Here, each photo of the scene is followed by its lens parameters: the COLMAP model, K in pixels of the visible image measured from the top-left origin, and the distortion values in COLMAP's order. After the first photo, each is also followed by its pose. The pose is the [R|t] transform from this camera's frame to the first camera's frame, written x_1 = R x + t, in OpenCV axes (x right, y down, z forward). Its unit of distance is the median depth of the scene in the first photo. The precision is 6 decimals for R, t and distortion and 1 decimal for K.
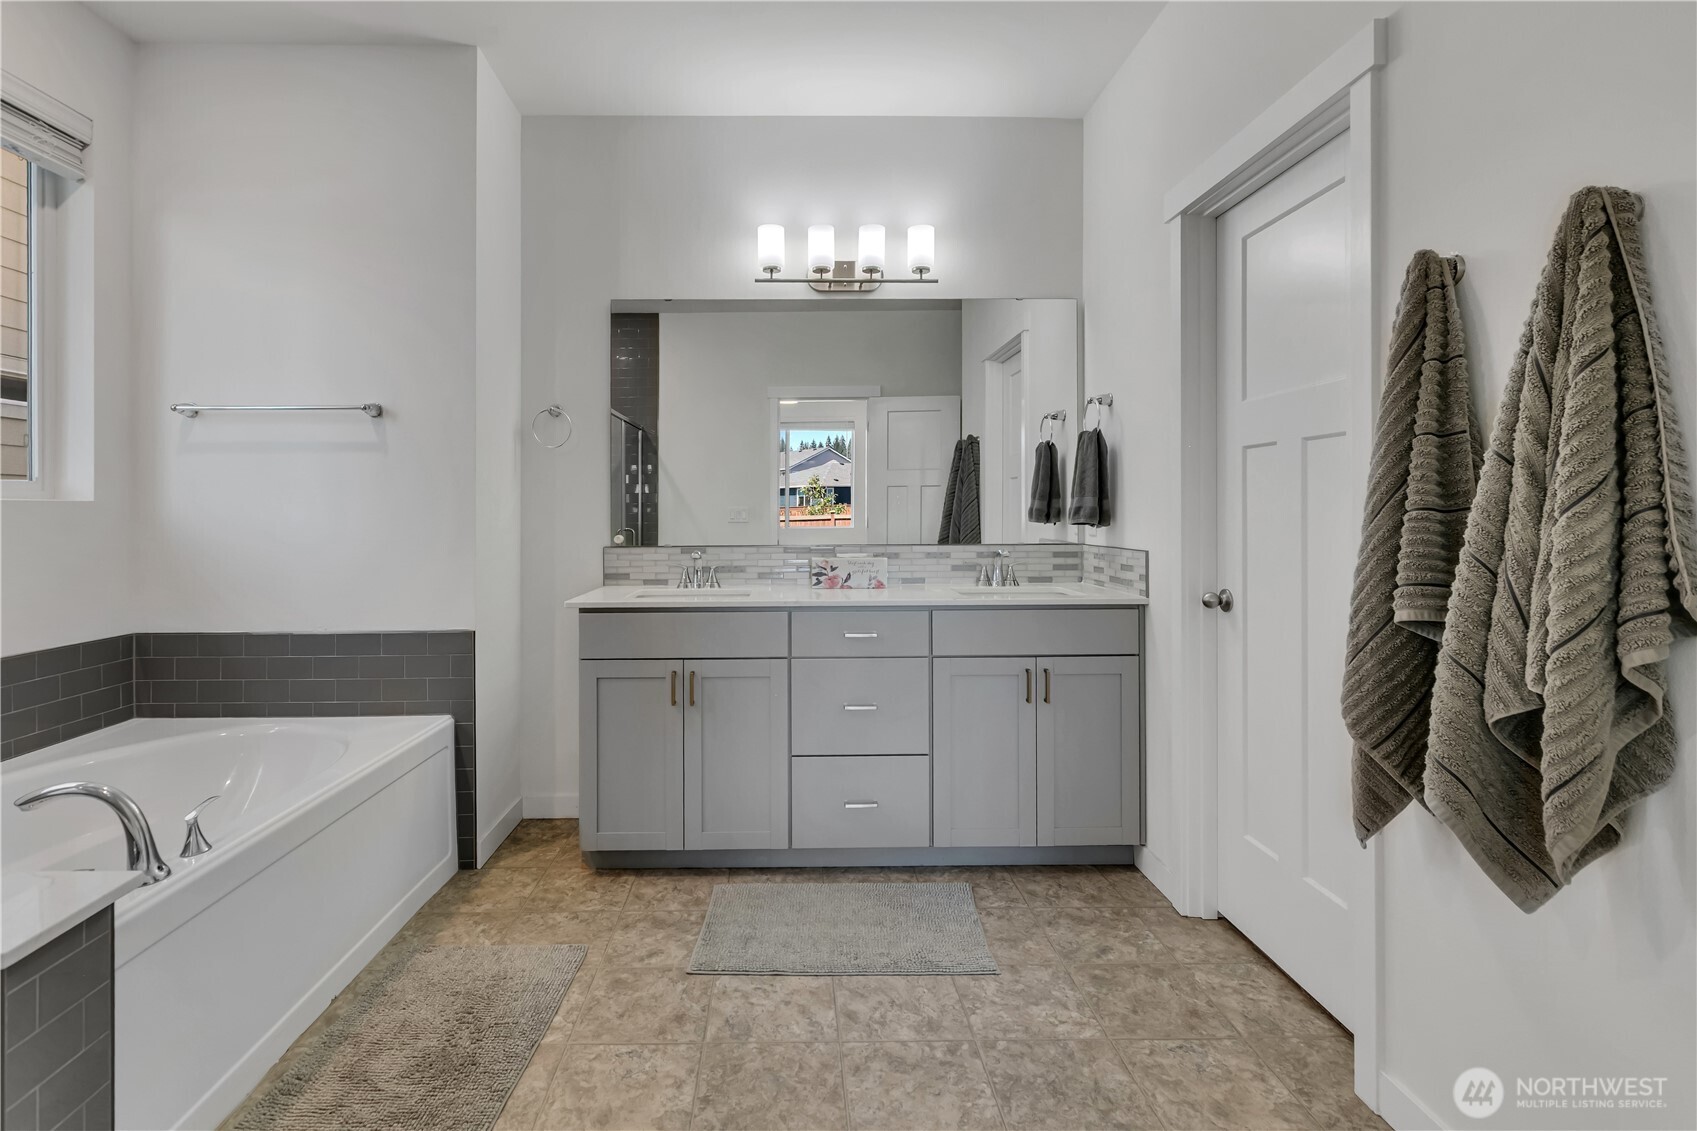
lens RADIAL K [[837.3, 0, 841.2], [0, 837.3, 505.9], [0, 0, 1]] dist [-0.000737, -0.000036]
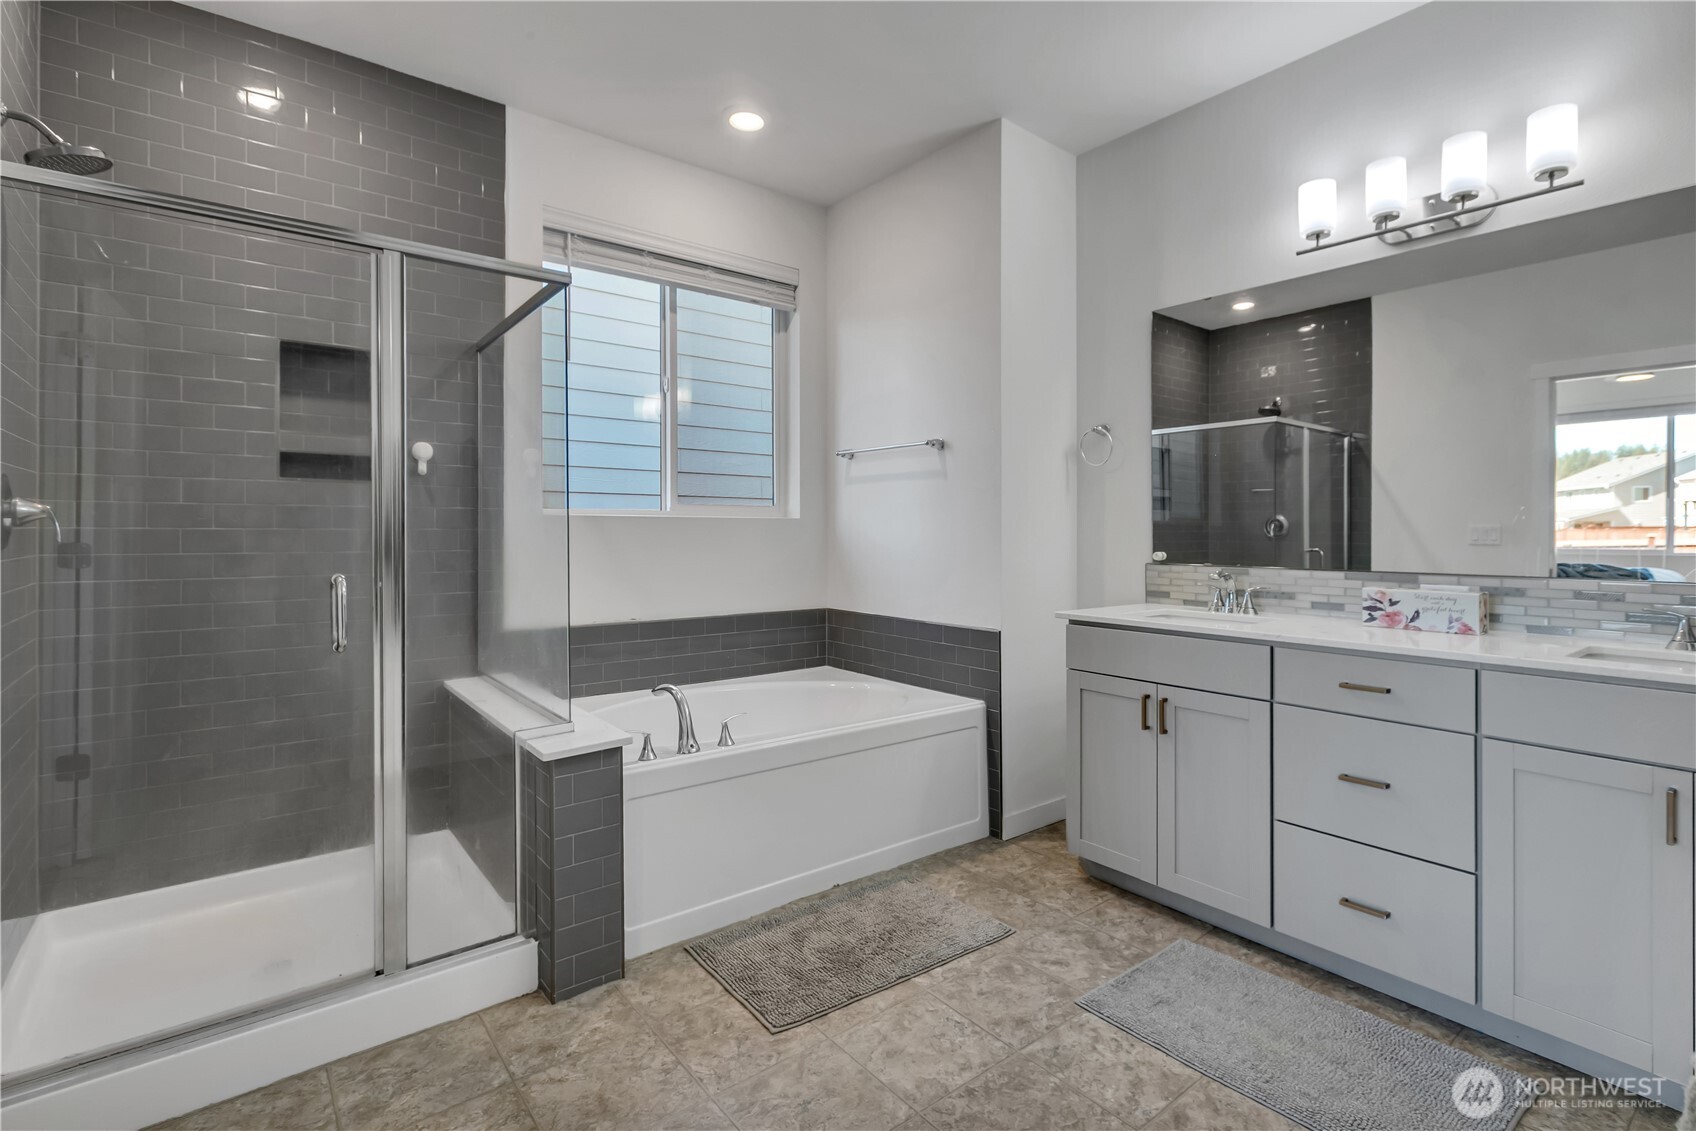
lens RADIAL K [[824.9, 0, 851.0], [0, 824.9, 528.3], [0, 0, 1]] dist [-0.003226, -0.001122]
pose [[0.590212, 0.004039, -0.807238, 0.354140], [-0.002619, 0.999992, 0.003089, 0.006719], [0.807244, 0.000291, 0.590218, 0.174201]]
